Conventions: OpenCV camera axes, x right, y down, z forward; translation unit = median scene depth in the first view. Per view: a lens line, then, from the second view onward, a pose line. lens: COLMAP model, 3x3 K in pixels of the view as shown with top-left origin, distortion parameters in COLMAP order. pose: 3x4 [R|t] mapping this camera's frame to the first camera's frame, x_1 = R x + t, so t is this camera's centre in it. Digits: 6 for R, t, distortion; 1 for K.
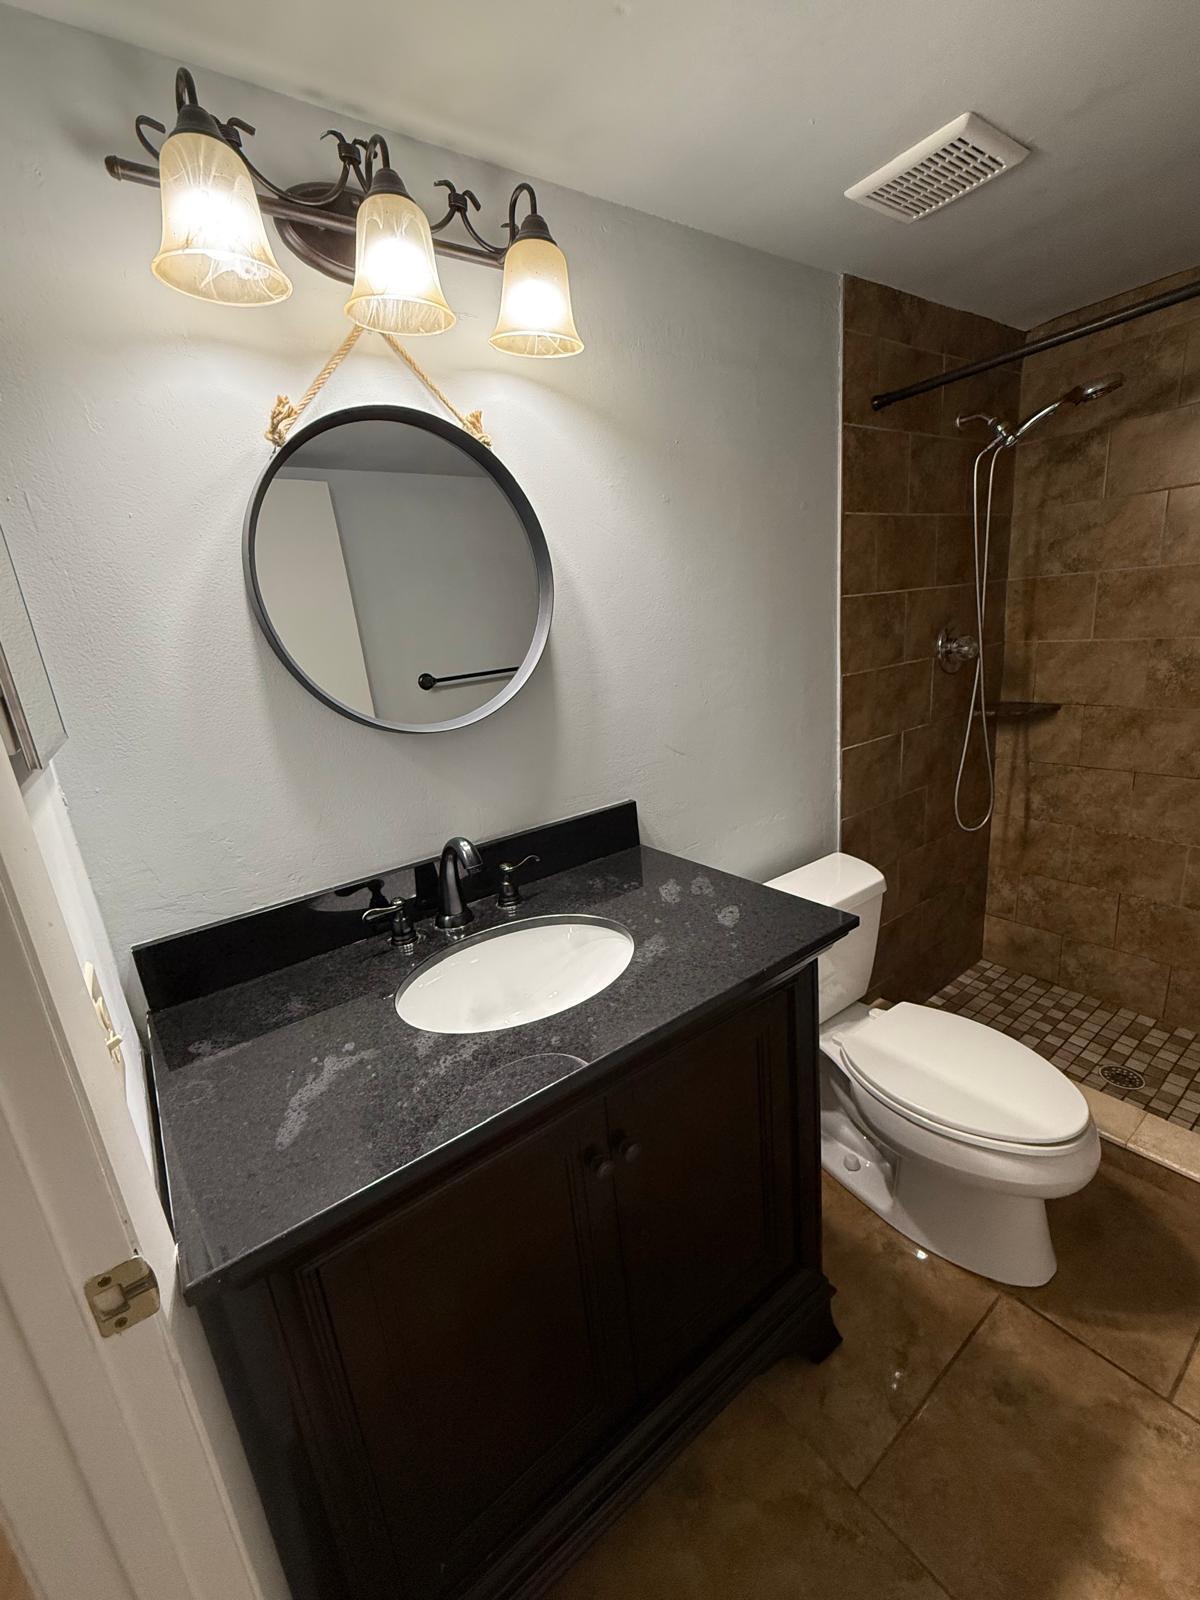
lens RADIAL K [[677.2, 0, 599.1], [0, 677.2, 804.4], [0, 0, 1]] dist [-0.001511, -0.000963]
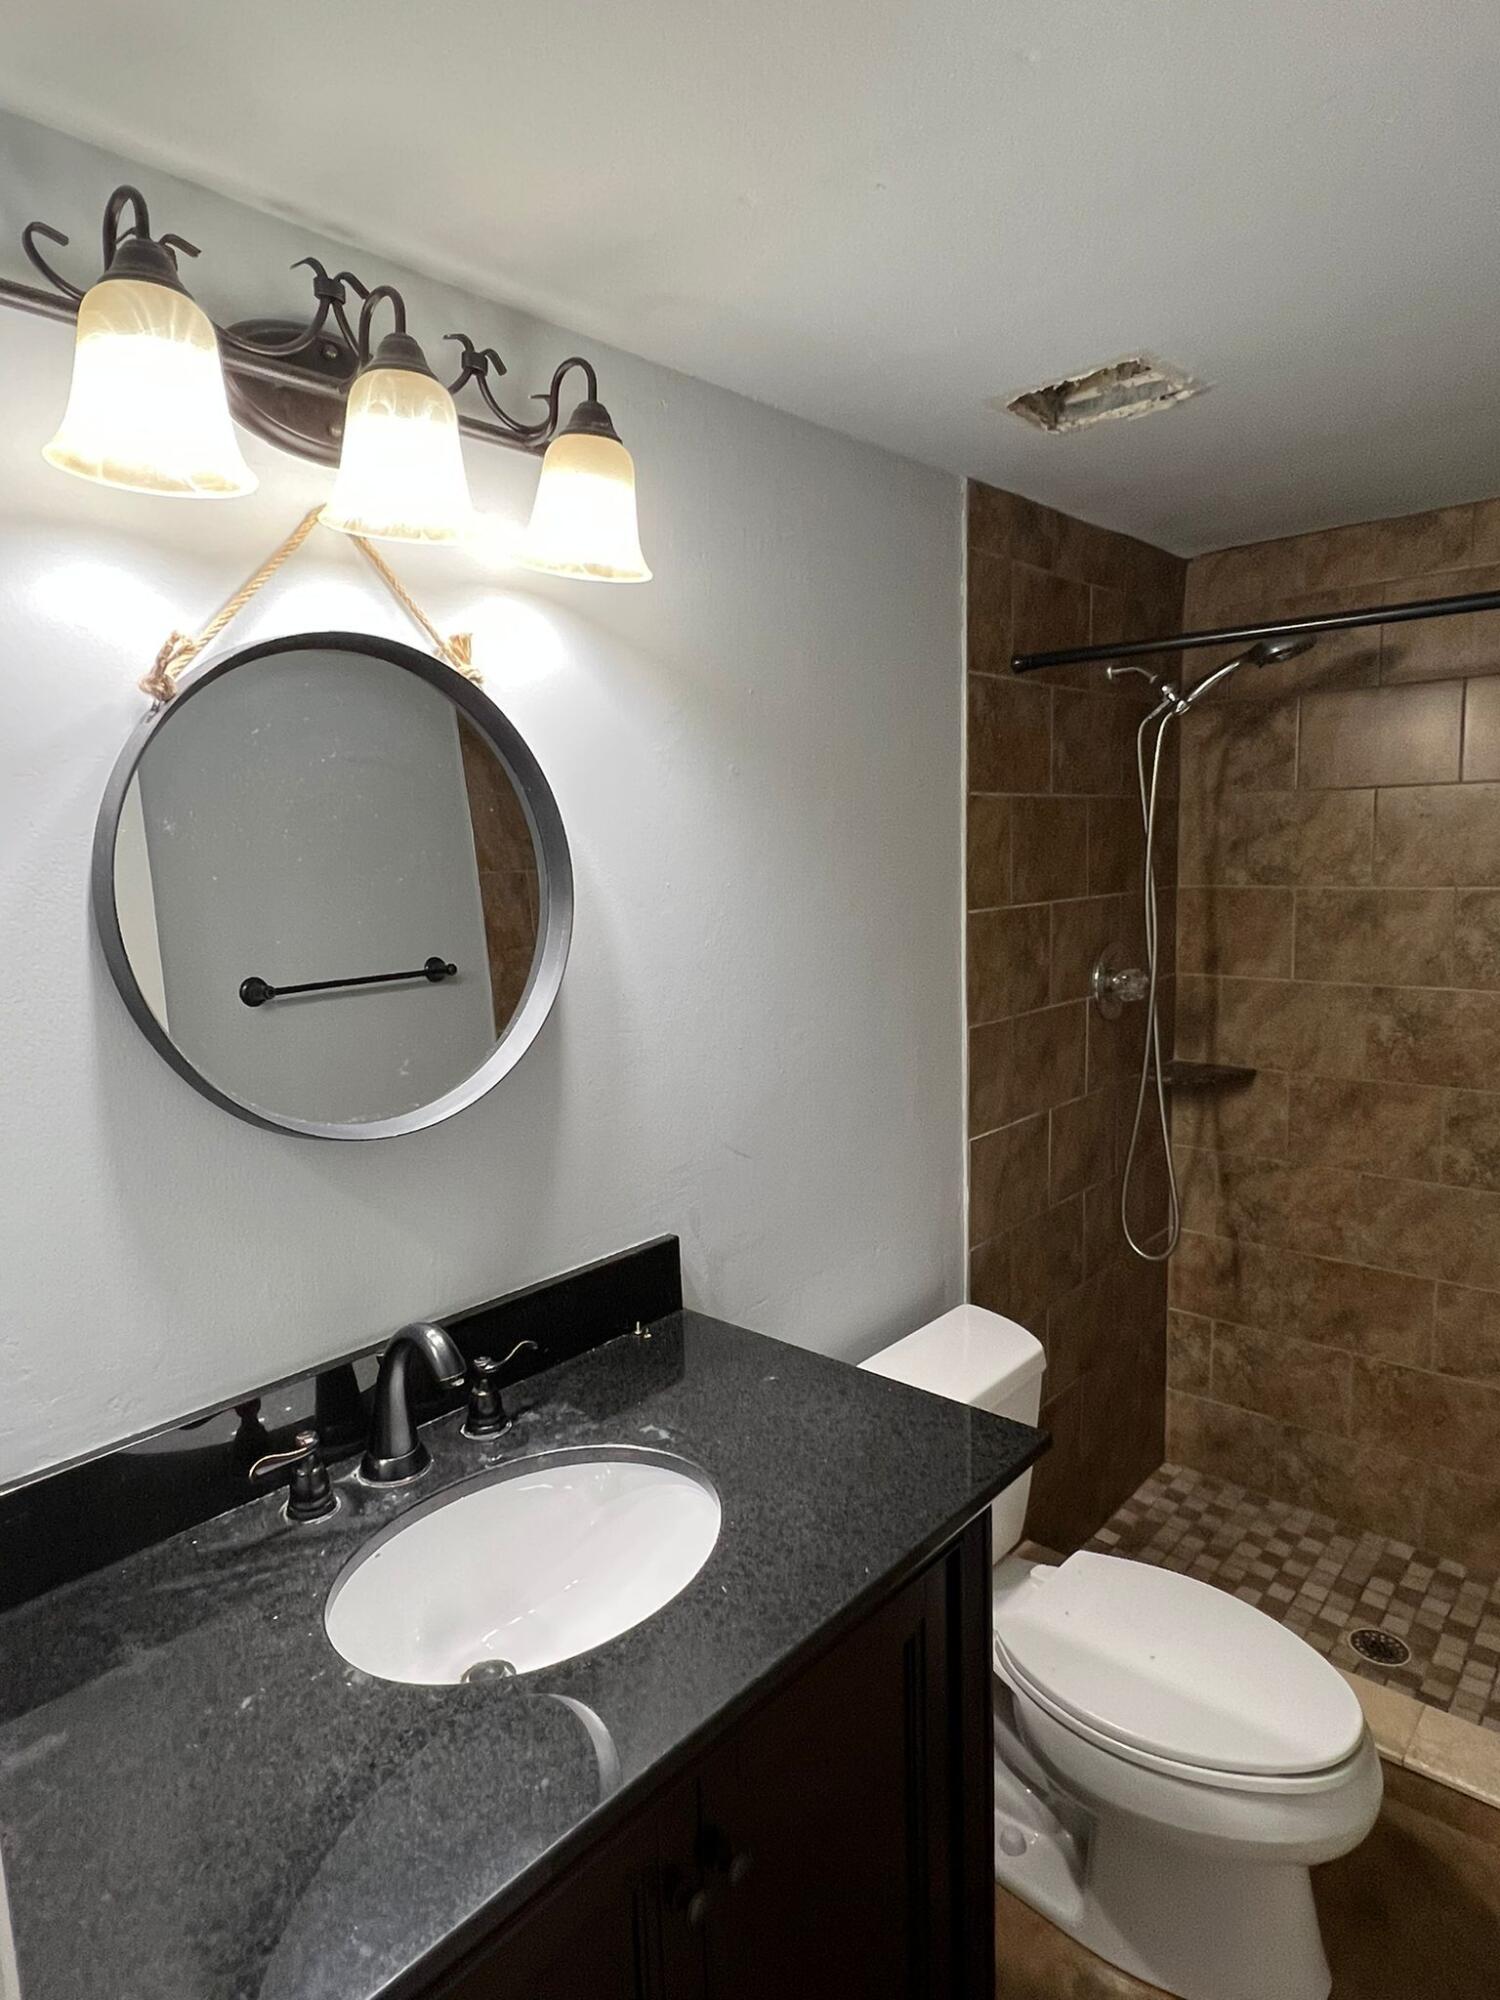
lens RADIAL K [[1182.8, 0, 752.3], [0, 1182.8, 997.6], [0, 0, 1]] dist [-0.005478, 0.001757]
pose [[0.975585, 0.036661, 0.216539, -0.106382], [-0.003766, 0.988617, -0.150409, -0.051529], [-0.219588, 0.145921, 0.964618, -0.070420]]
